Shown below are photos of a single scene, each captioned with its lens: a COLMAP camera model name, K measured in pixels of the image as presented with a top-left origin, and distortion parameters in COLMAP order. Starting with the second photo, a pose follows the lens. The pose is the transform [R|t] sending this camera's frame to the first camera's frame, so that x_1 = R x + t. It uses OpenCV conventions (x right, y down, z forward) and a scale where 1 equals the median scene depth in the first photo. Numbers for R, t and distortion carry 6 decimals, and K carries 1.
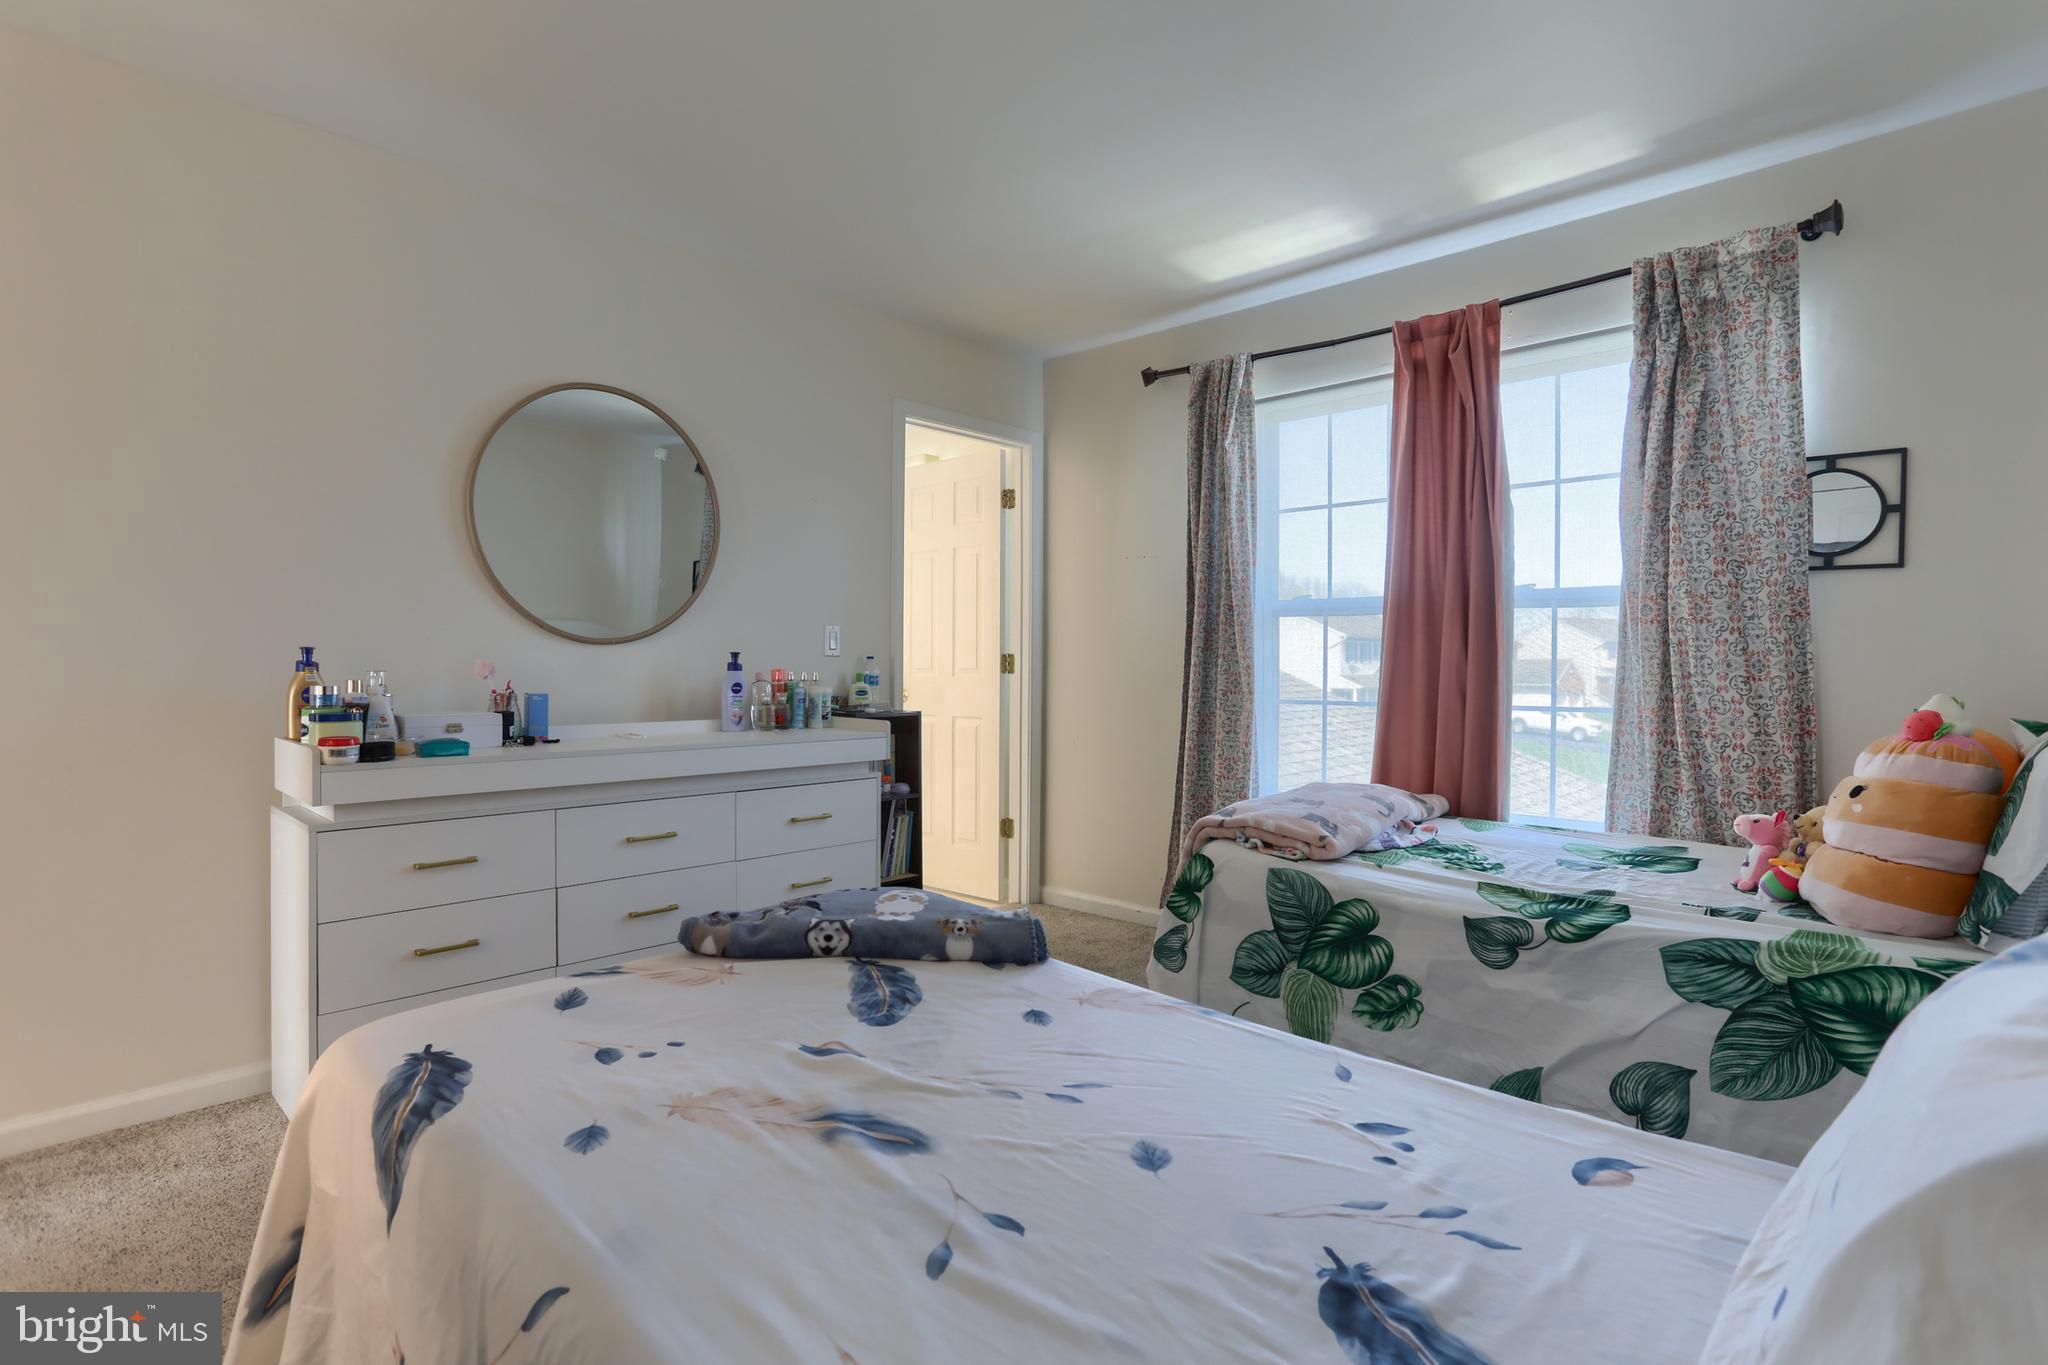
lens RADIAL K [[1021.6, 0, 1017.1], [0, 1021.6, 665.6], [0, 0, 1]] dist [-0.009134, 0.005162]
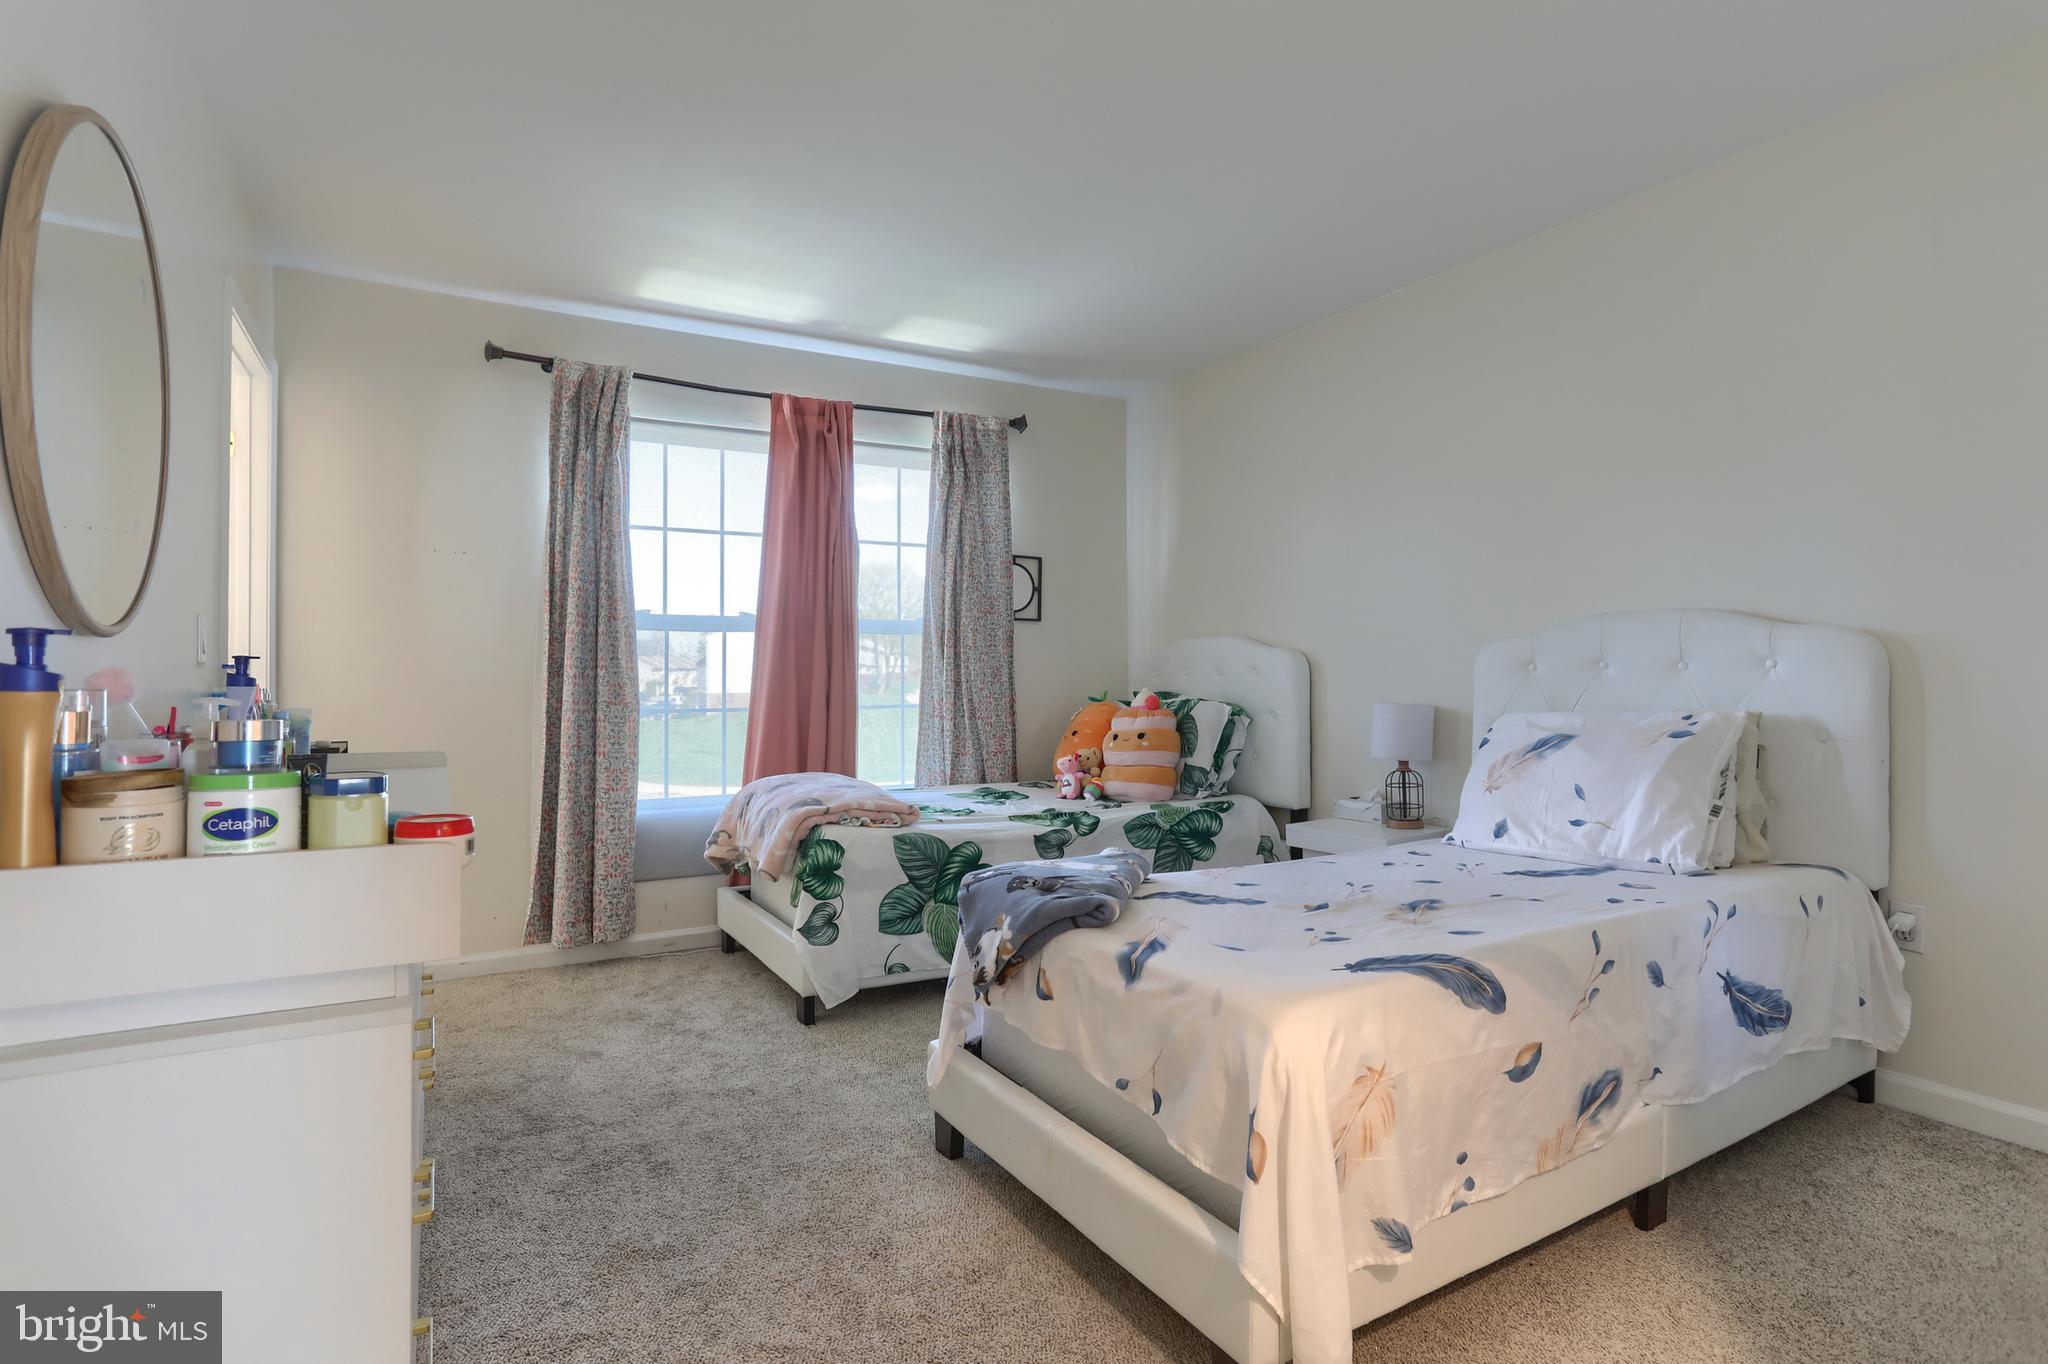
lens RADIAL K [[1021.6, 0, 1015.8], [0, 1021.6, 683.8], [0, 0, 1]] dist [-0.009134, 0.005162]
pose [[0.302615, -0.005453, 0.953097, -0.895998], [0.010957, 0.999937, 0.002242, 0.011213], [-0.953050, 0.009765, 0.302656, 0.475600]]
